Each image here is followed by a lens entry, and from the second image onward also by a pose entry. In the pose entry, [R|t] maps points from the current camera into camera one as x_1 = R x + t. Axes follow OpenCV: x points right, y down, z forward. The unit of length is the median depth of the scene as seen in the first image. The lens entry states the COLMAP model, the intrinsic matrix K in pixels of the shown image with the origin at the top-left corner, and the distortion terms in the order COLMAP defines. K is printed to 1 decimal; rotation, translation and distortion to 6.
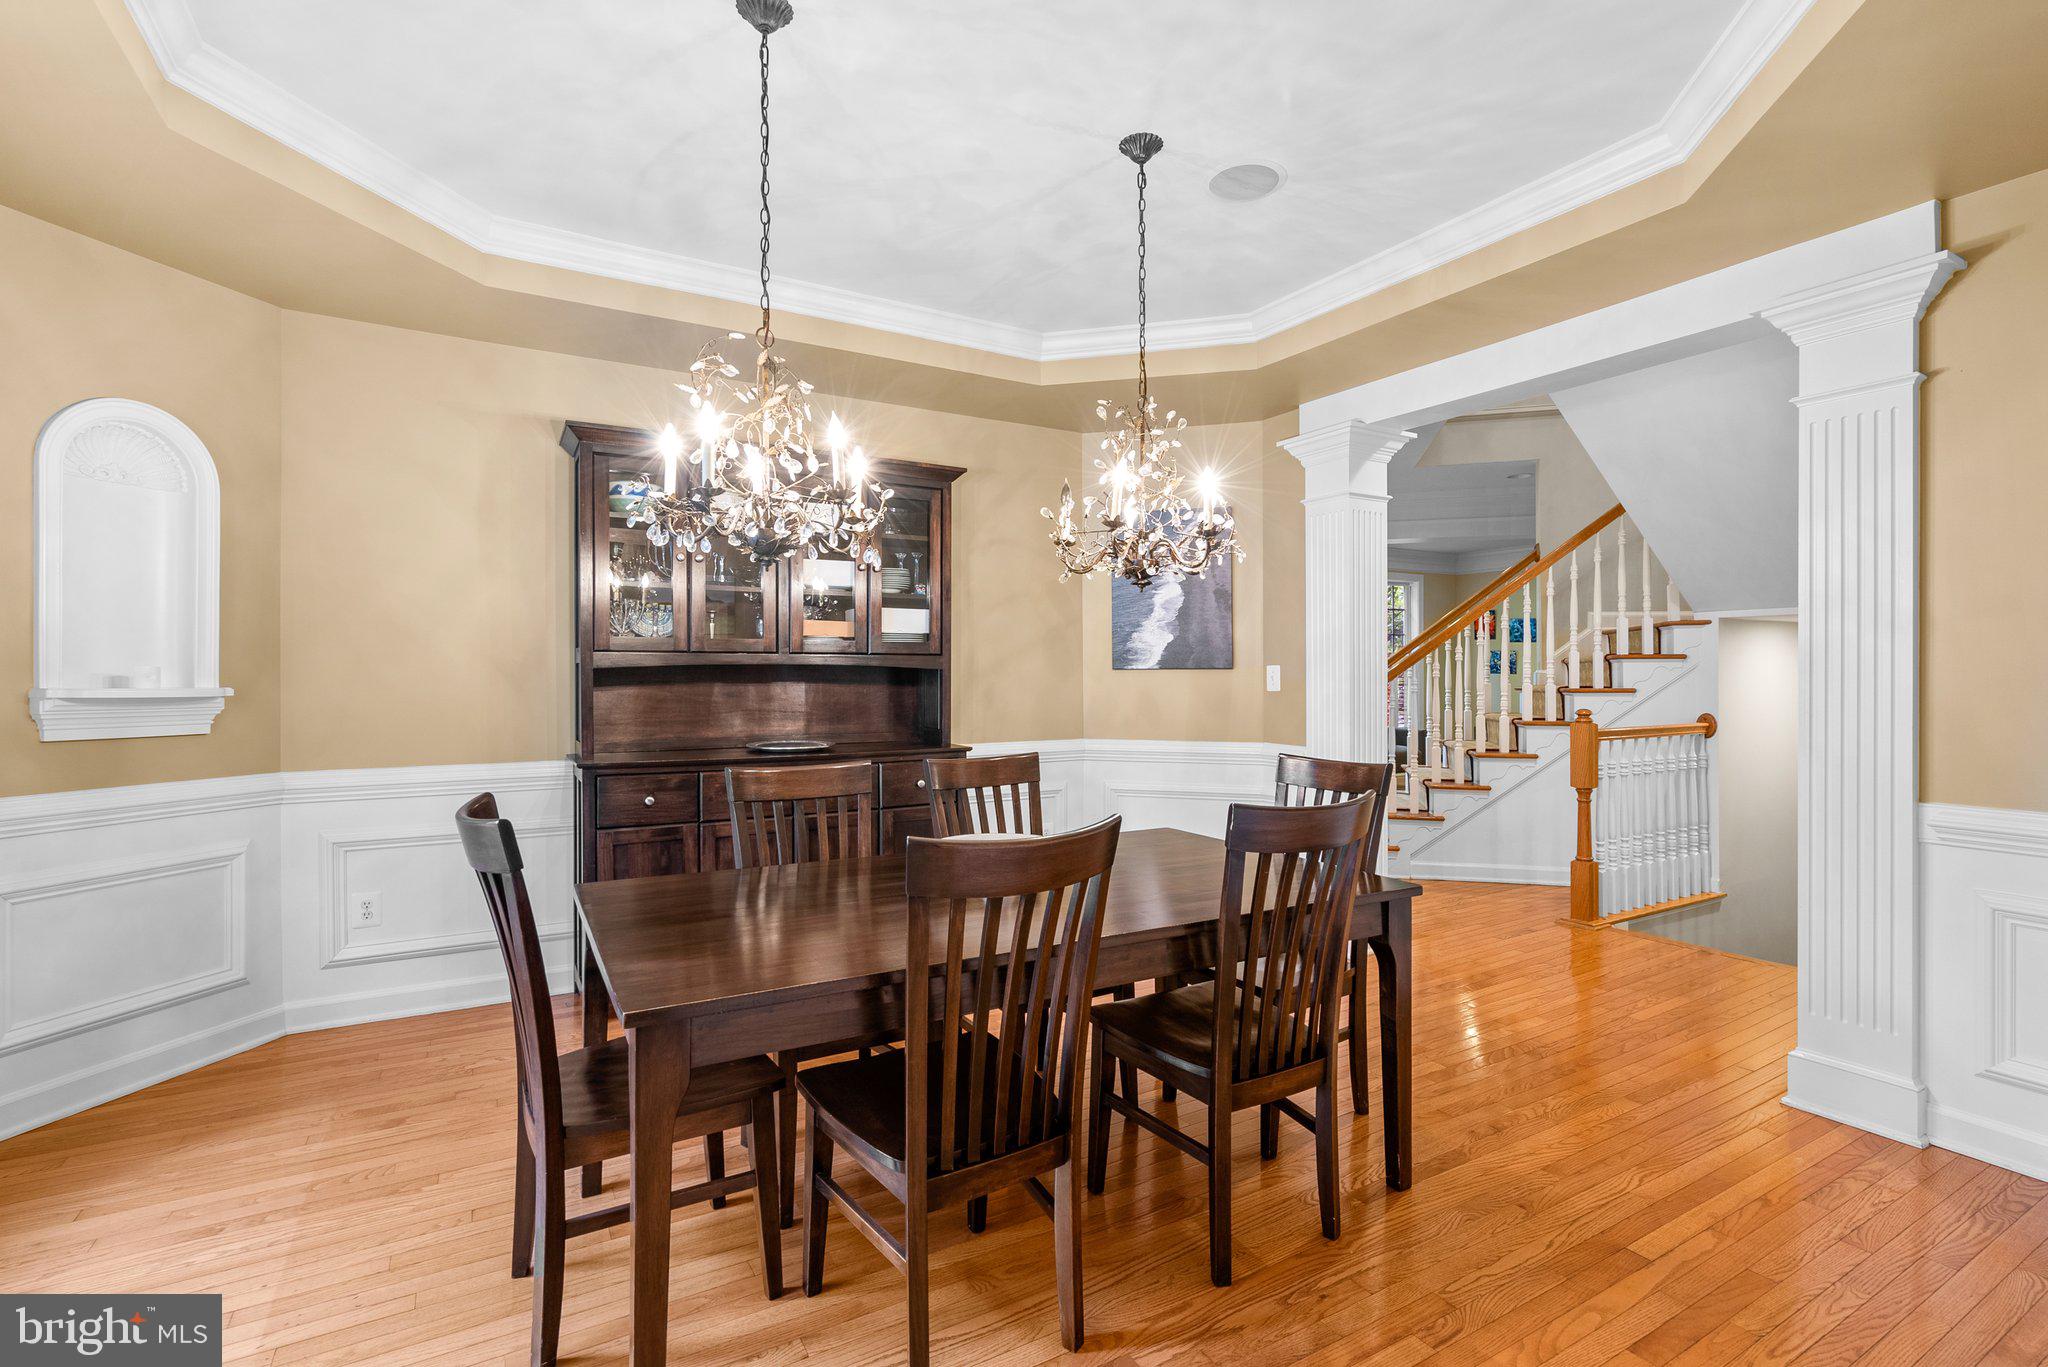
lens RADIAL K [[948.5, 0, 1012.6], [0, 948.5, 677.0], [0, 0, 1]] dist [-0.004017, 0.002919]
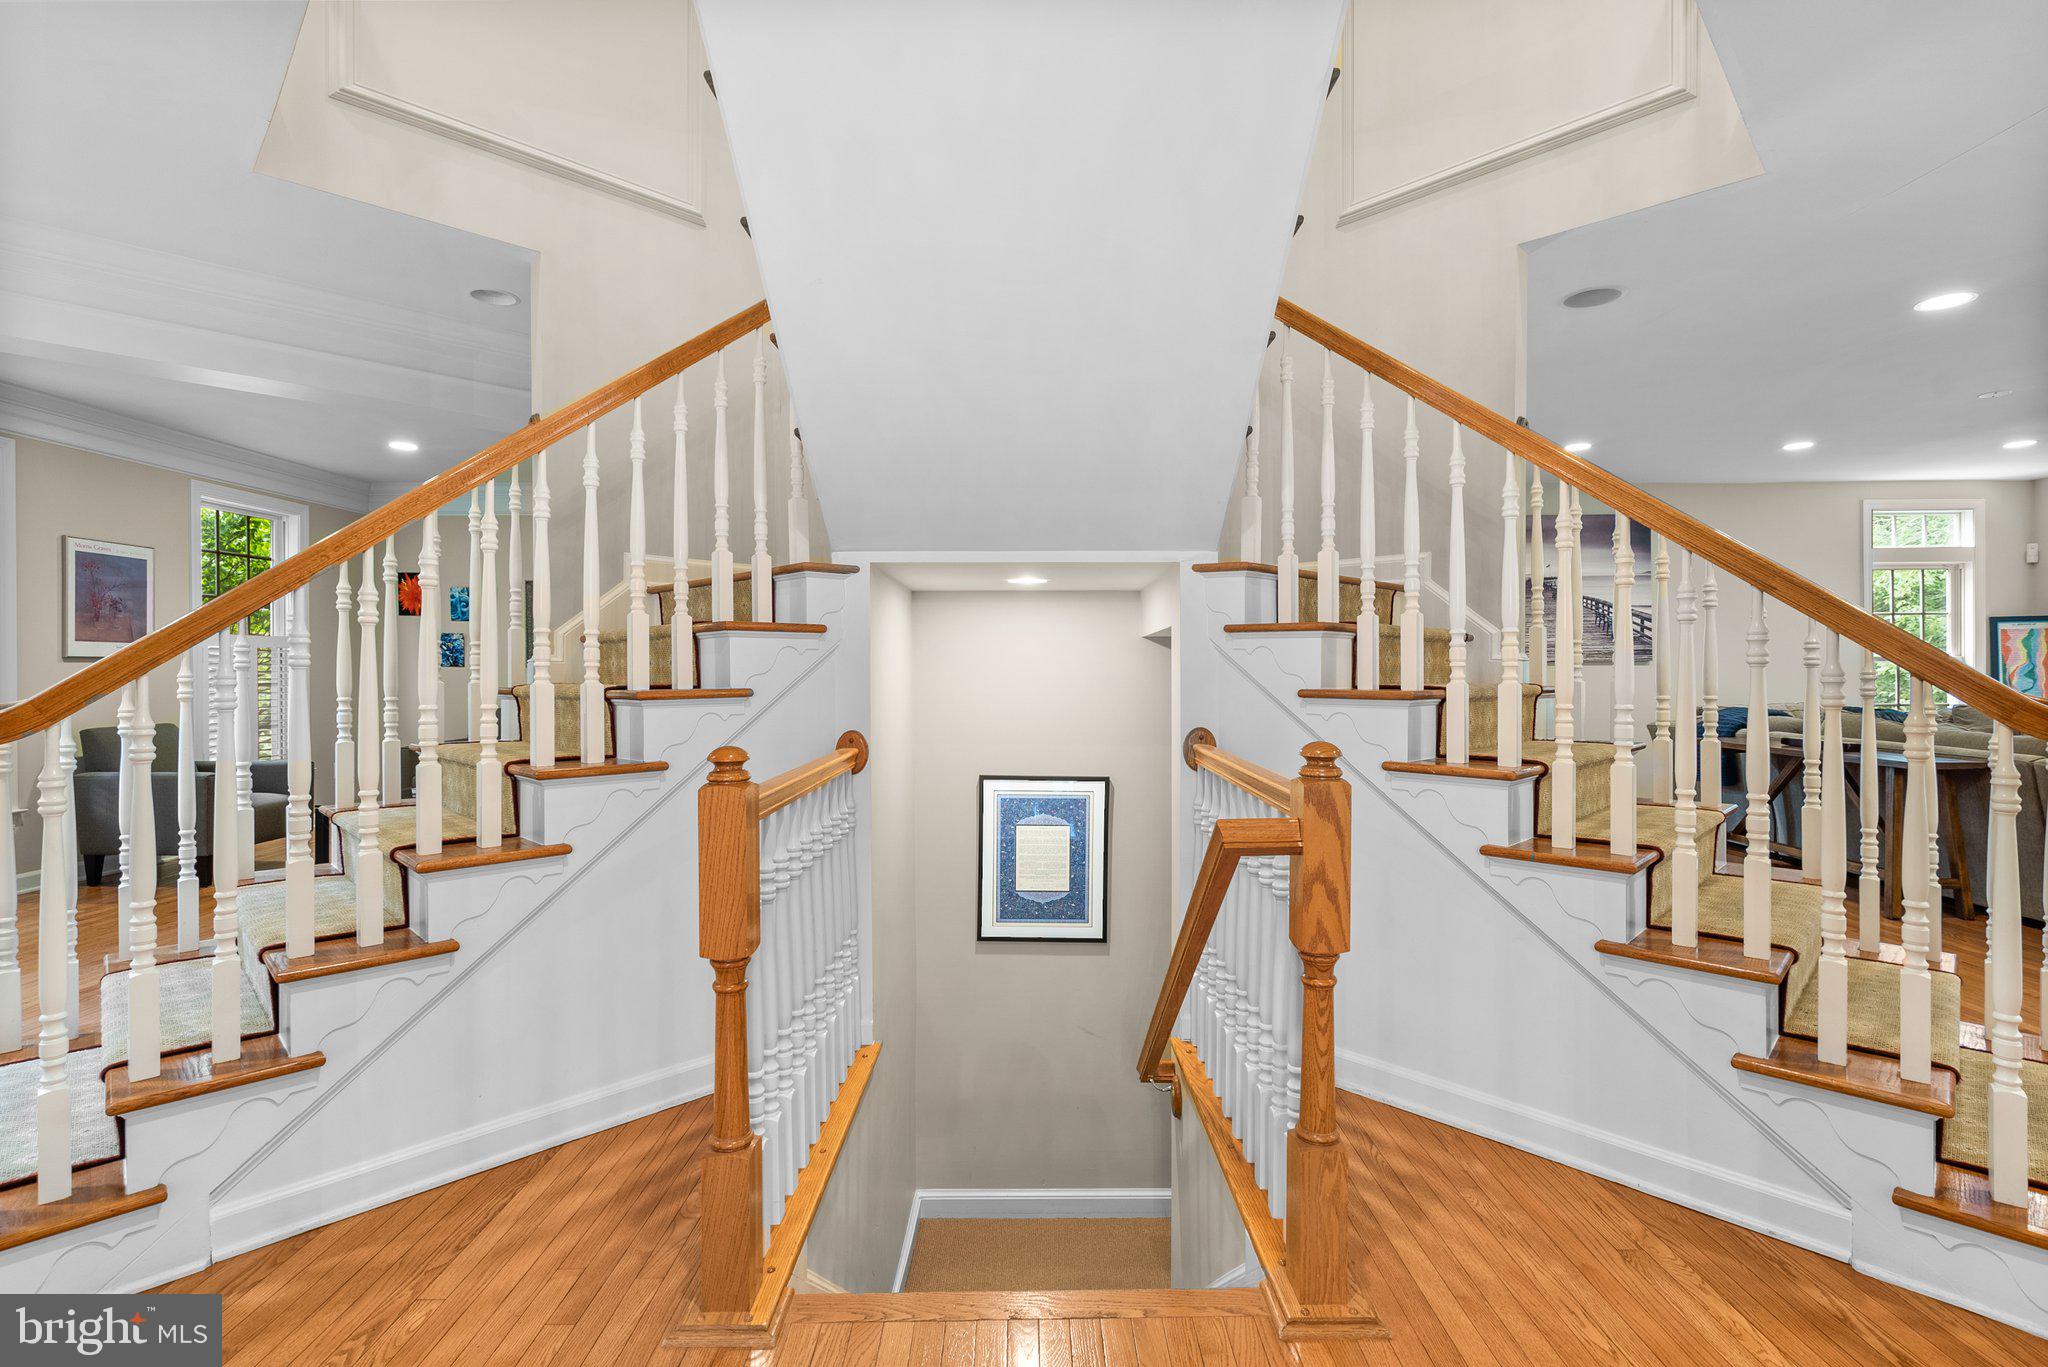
lens RADIAL K [[948.5, 0, 1031.5], [0, 948.5, 674.8], [0, 0, 1]] dist [-0.004017, 0.002919]
pose [[0.505540, -0.002104, 0.862801, 0.283917], [0.000597, 0.999998, 0.002089, 0.003715], [-0.862803, -0.000541, 0.505540, 0.591590]]
